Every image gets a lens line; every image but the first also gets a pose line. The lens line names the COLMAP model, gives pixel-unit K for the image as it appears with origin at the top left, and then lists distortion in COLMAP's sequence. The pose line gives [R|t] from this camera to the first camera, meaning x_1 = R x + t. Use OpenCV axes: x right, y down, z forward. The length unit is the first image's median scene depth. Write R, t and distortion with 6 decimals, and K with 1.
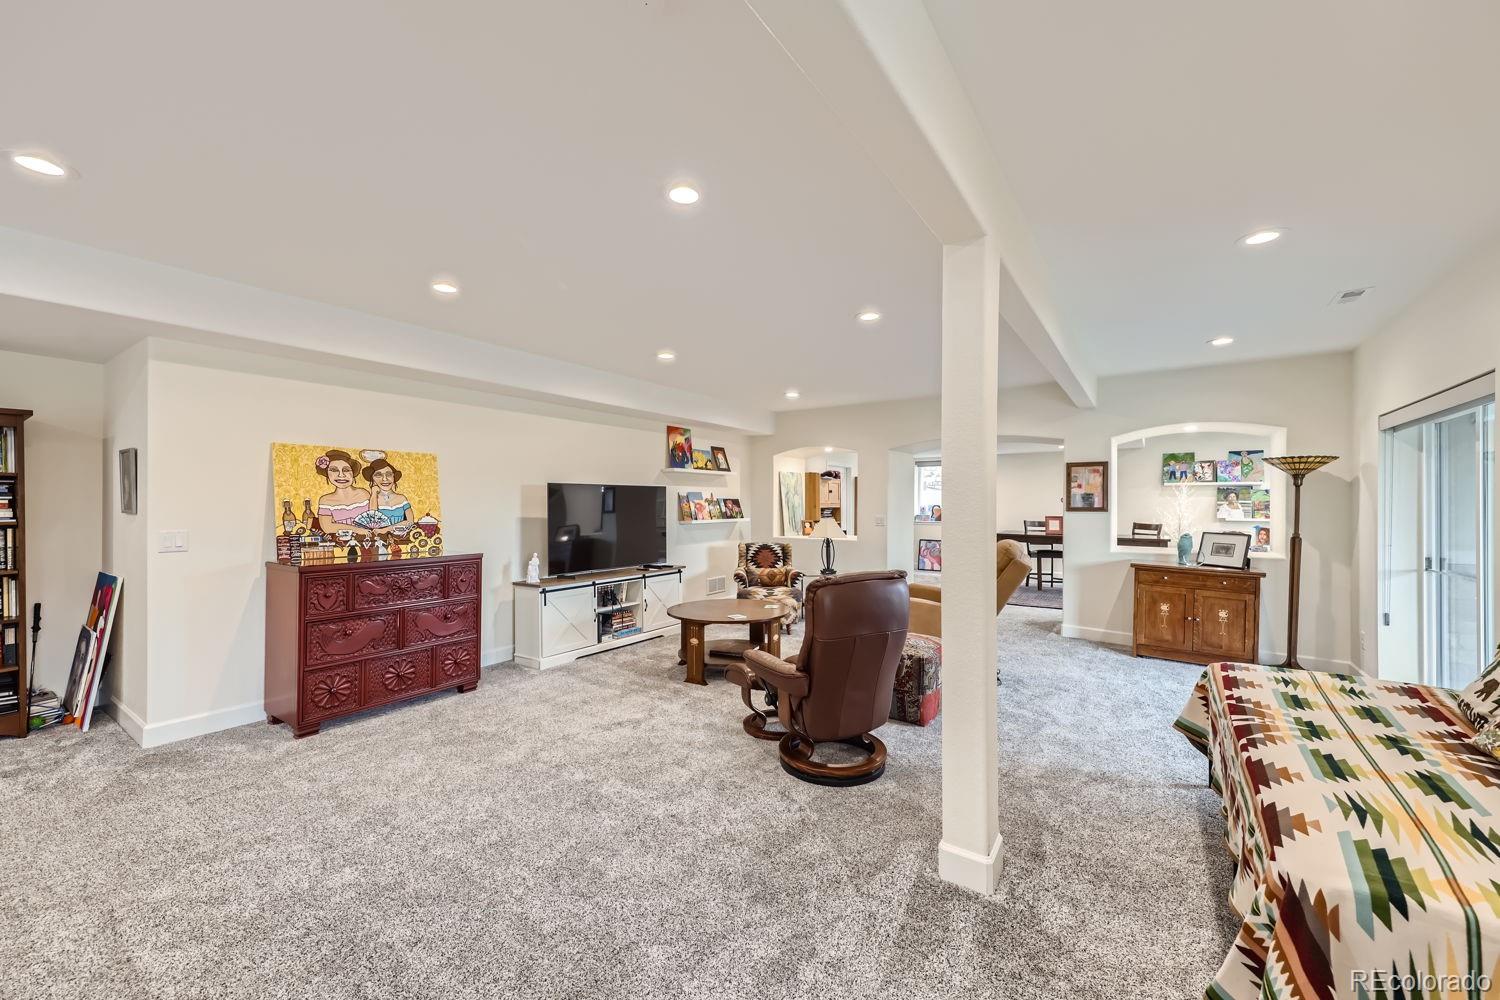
lens RADIAL K [[574.3, 0, 747.6], [0, 574.3, 501.0], [0, 0, 1]] dist [0.028218, 0.000057]
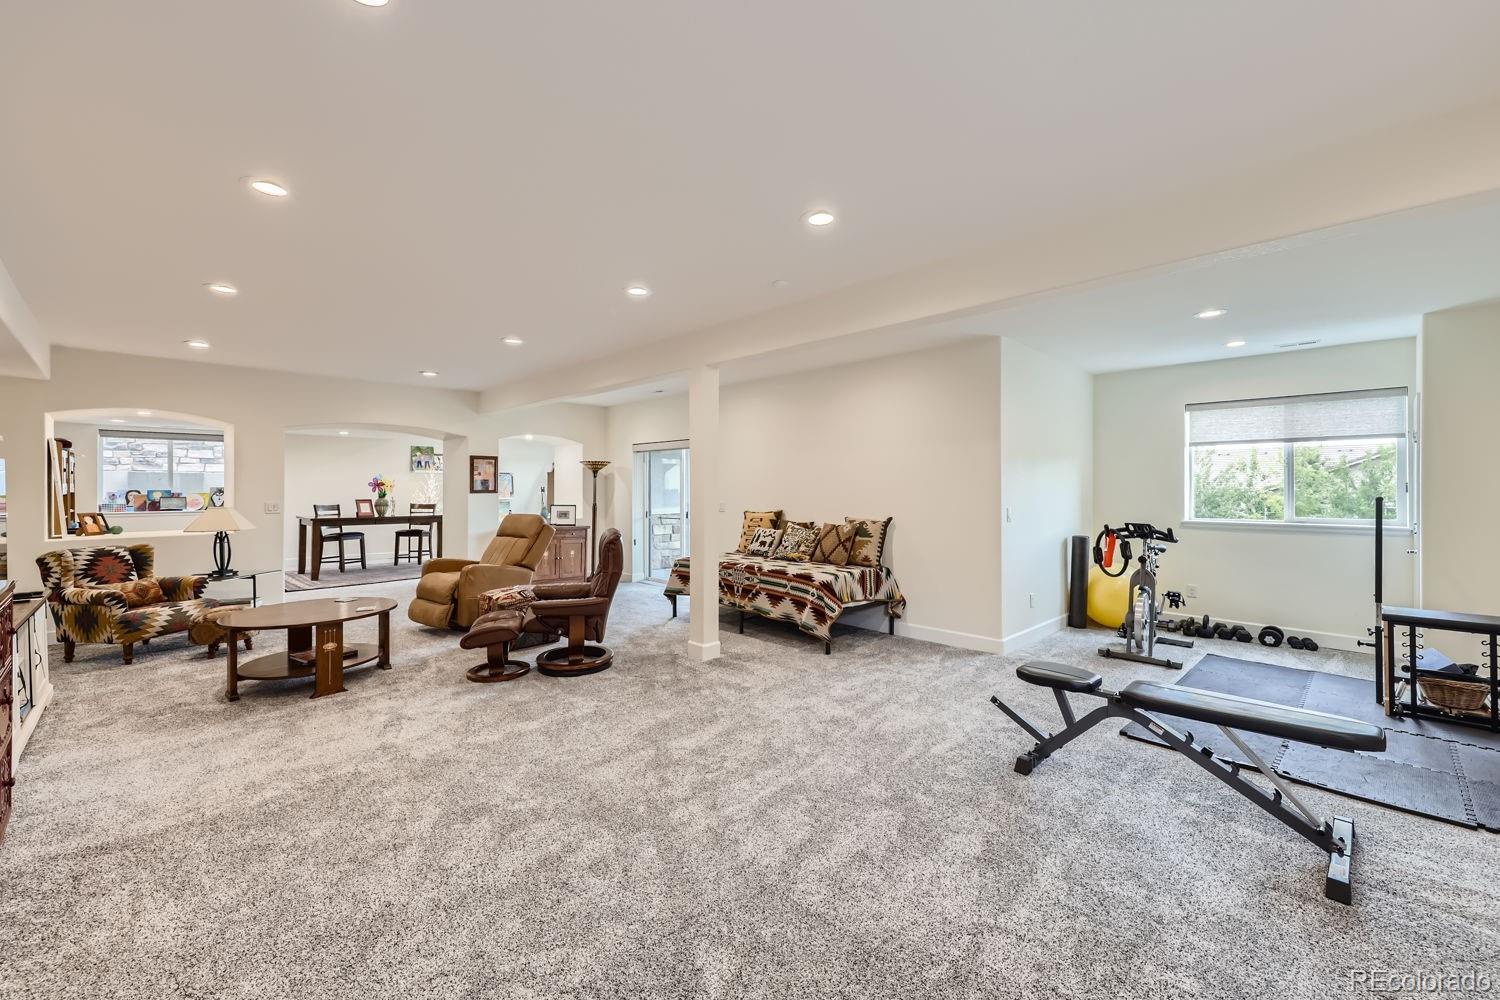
lens RADIAL K [[613.1, 0, 748.6], [0, 613.1, 490.2], [0, 0, 1]] dist [-0.000368, -0.000082]
pose [[0.169079, -0.006839, 0.985579, -0.698012], [-0.001527, 0.999973, 0.007201, 0.000268], [-0.985601, -0.002722, 0.169064, 0.172345]]
